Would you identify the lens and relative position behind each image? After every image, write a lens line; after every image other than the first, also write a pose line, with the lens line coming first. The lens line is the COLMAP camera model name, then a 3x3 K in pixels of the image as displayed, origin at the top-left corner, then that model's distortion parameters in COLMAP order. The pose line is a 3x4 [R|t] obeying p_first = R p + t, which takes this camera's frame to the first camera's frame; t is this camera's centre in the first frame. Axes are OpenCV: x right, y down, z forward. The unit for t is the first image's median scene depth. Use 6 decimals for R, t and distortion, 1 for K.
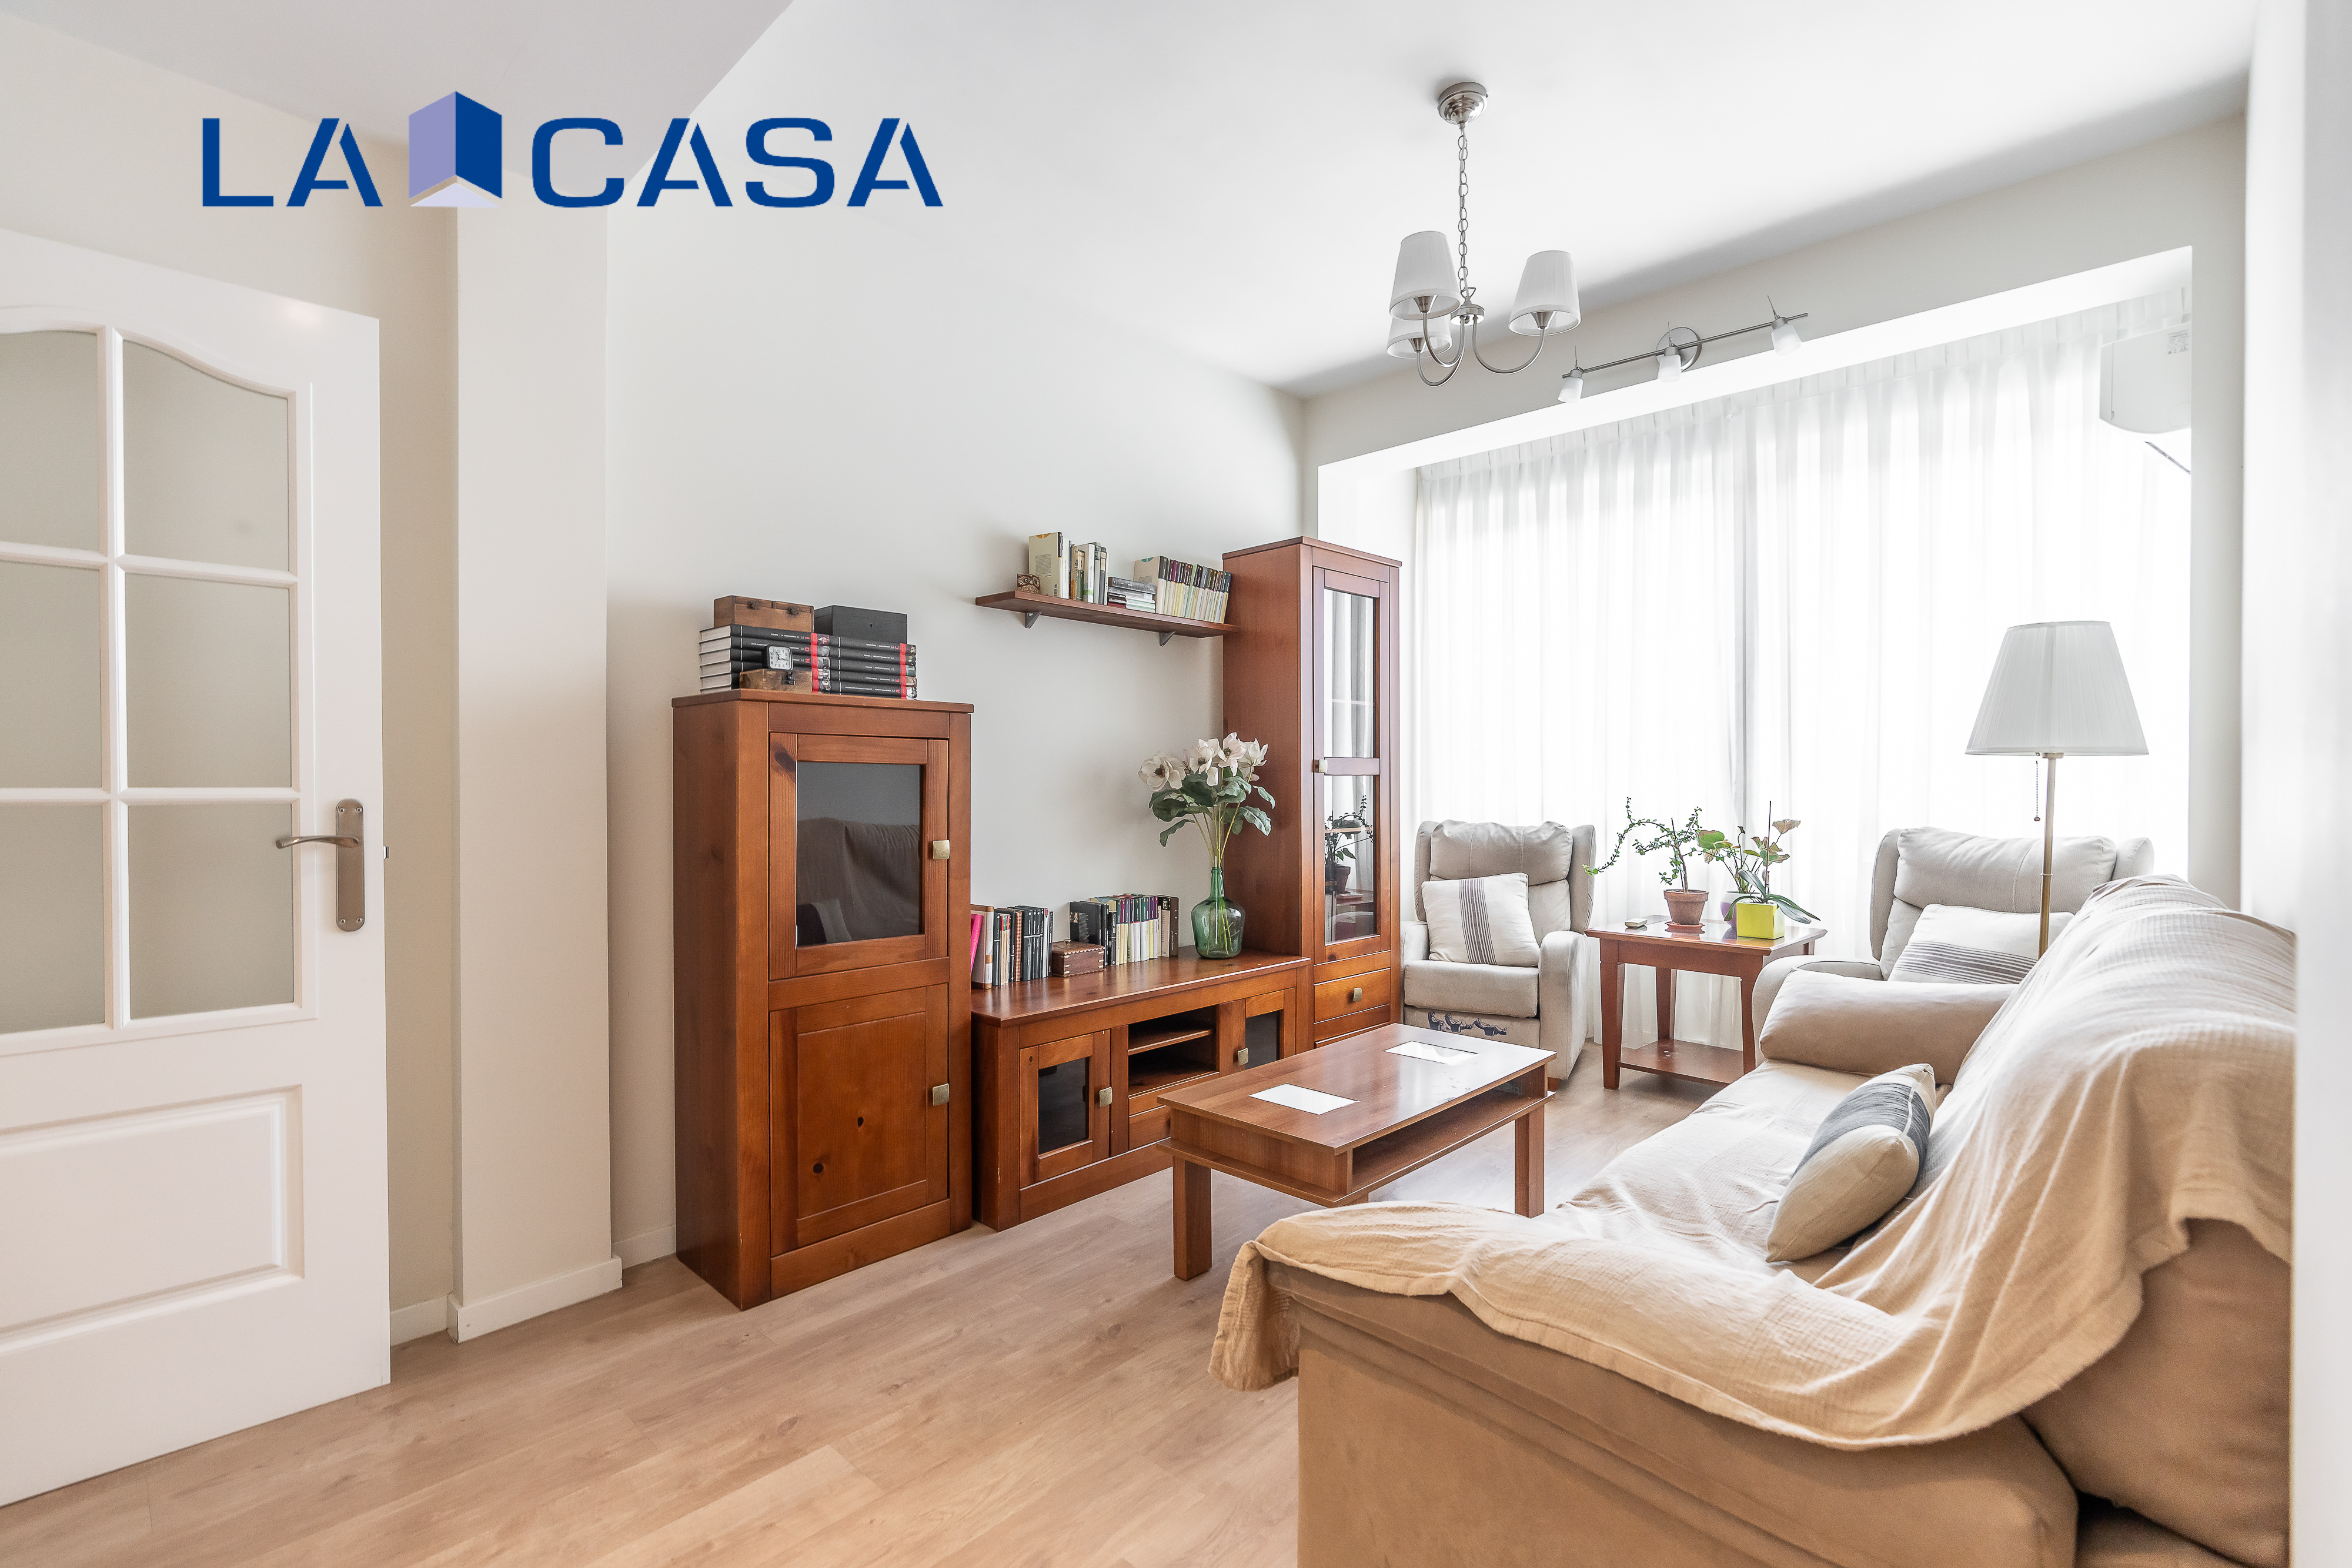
lens RADIAL K [[1072.9, 0, 1171.2], [0, 1072.9, 793.5], [0, 0, 1]] dist [-0.003642, -0.000352]
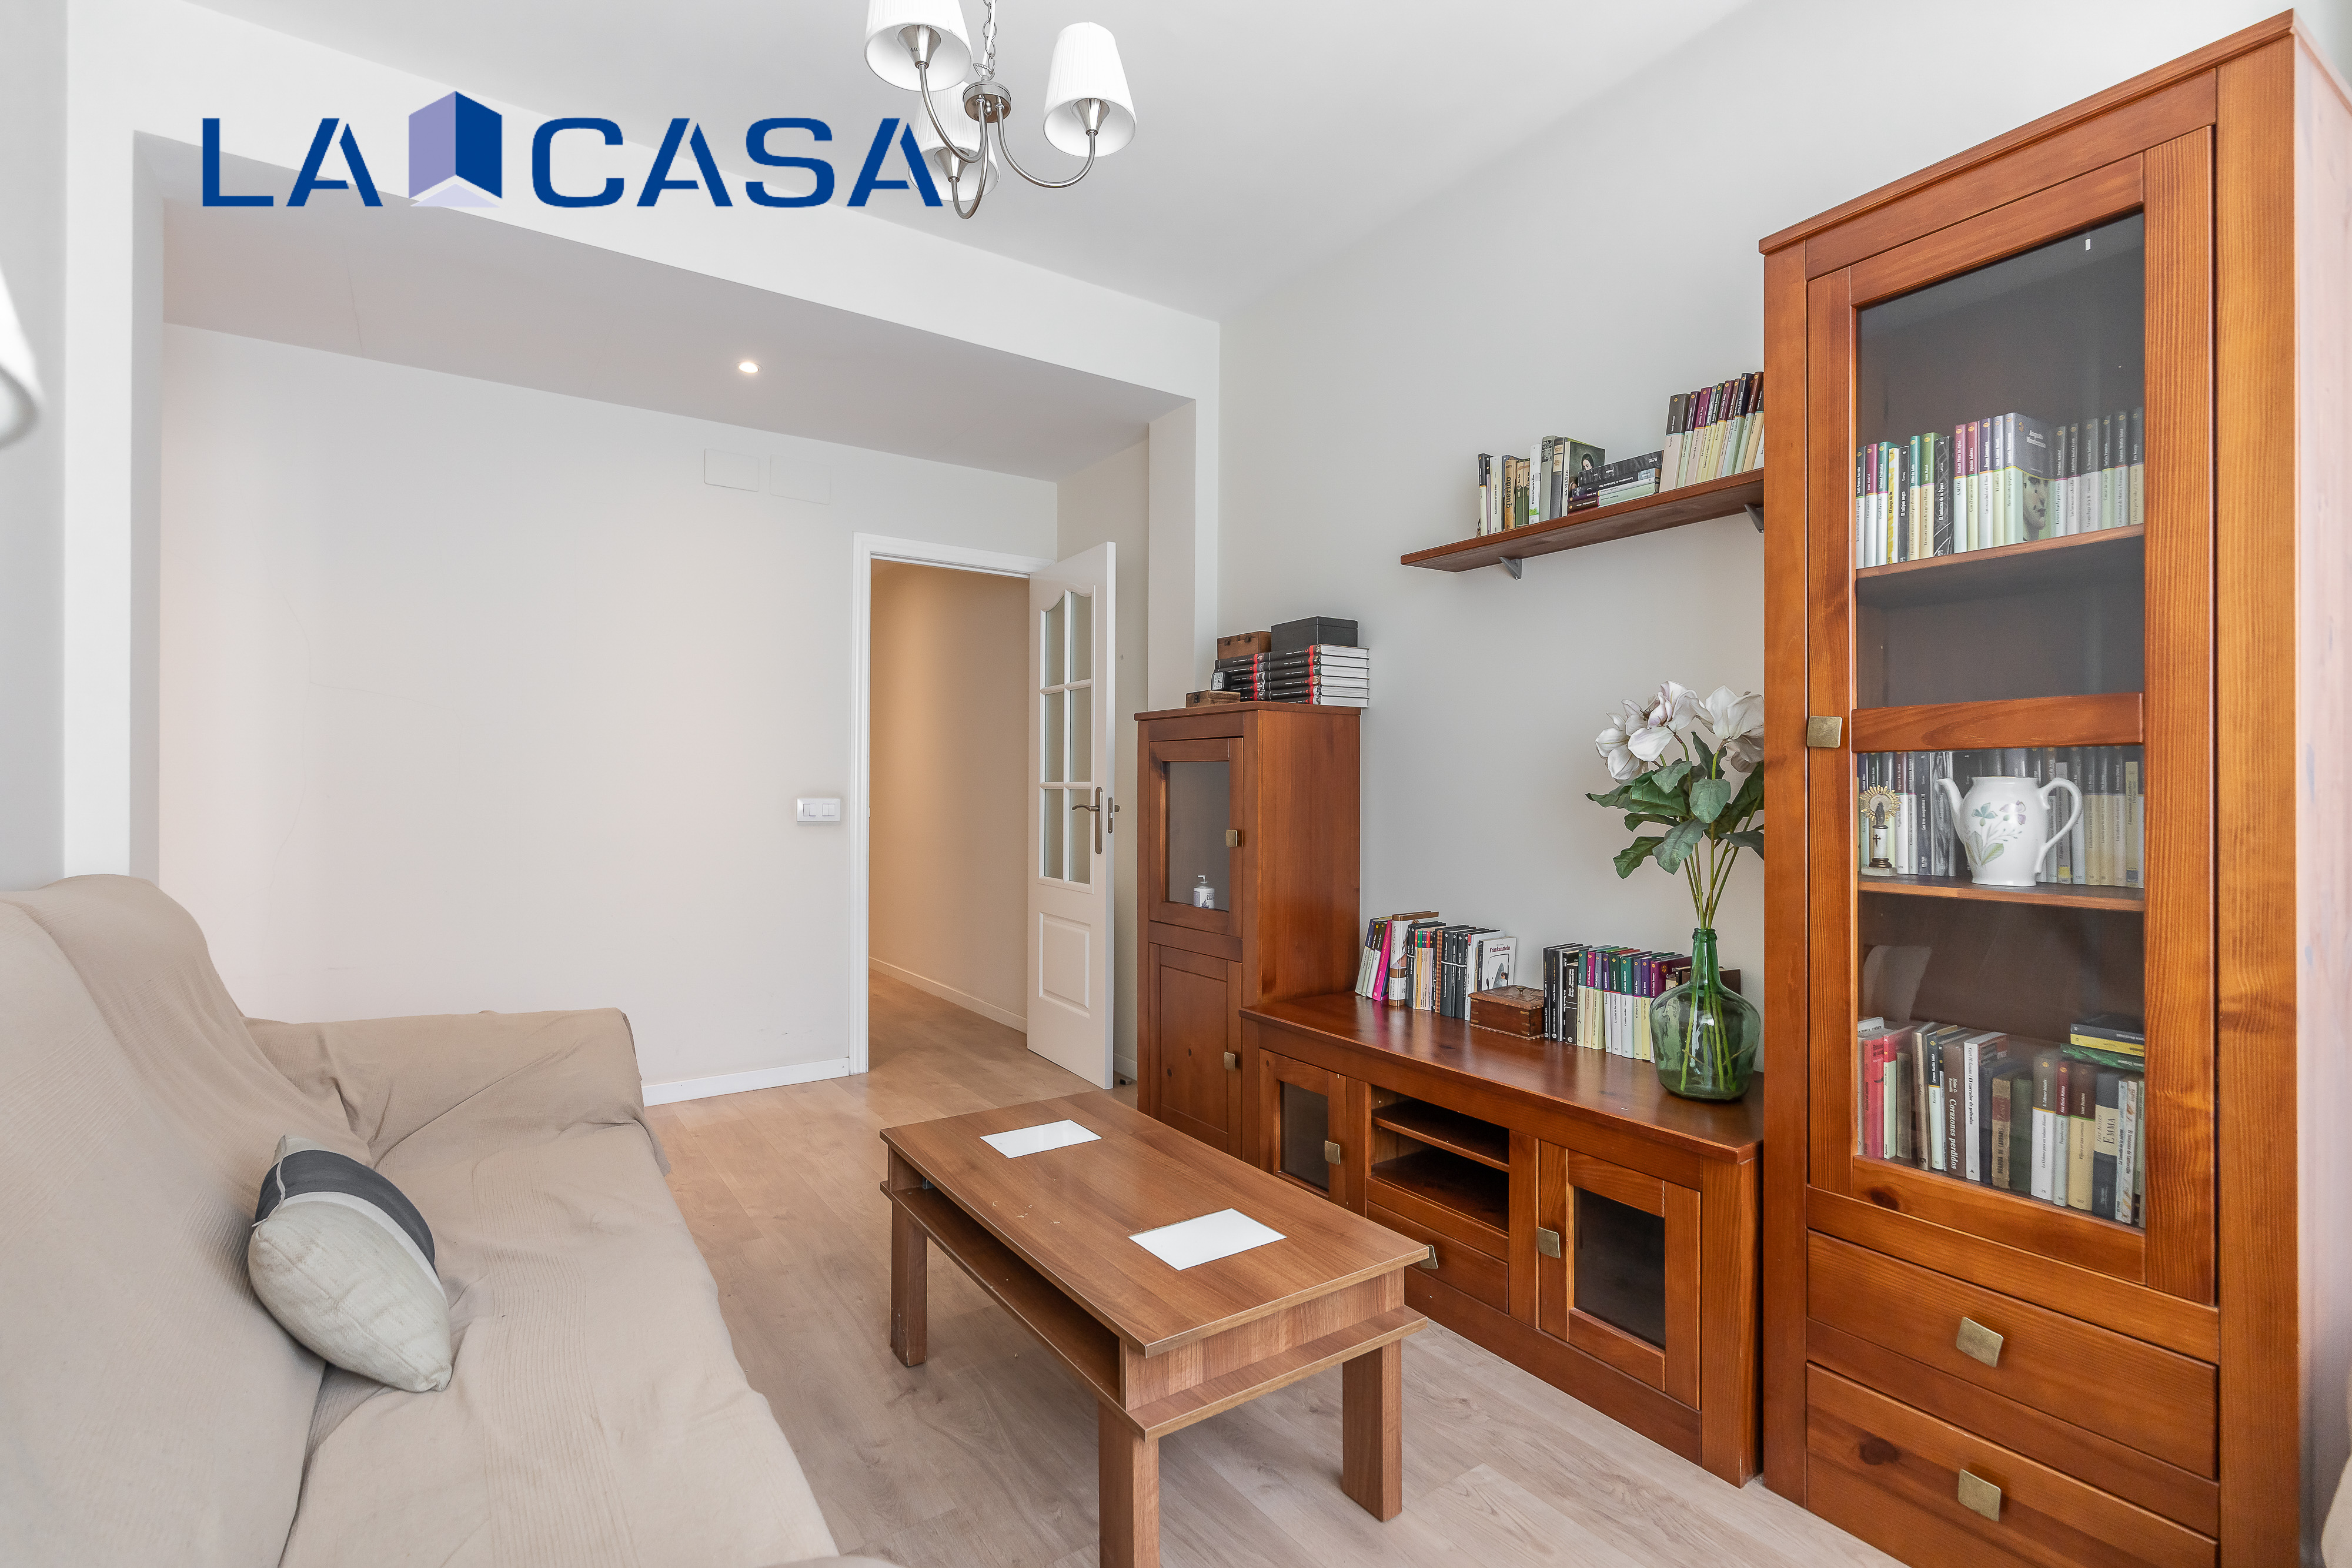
lens RADIAL K [[1063.9, 0, 1177.6], [0, 1063.9, 780.7], [0, 0, 1]] dist [-0.001927, -0.000054]
pose [[-0.207146, -0.001150, -0.978309, 0.560386], [-0.007520, 0.999972, 0.000417, -0.004216], [0.978281, 0.007443, -0.207149, 0.762364]]
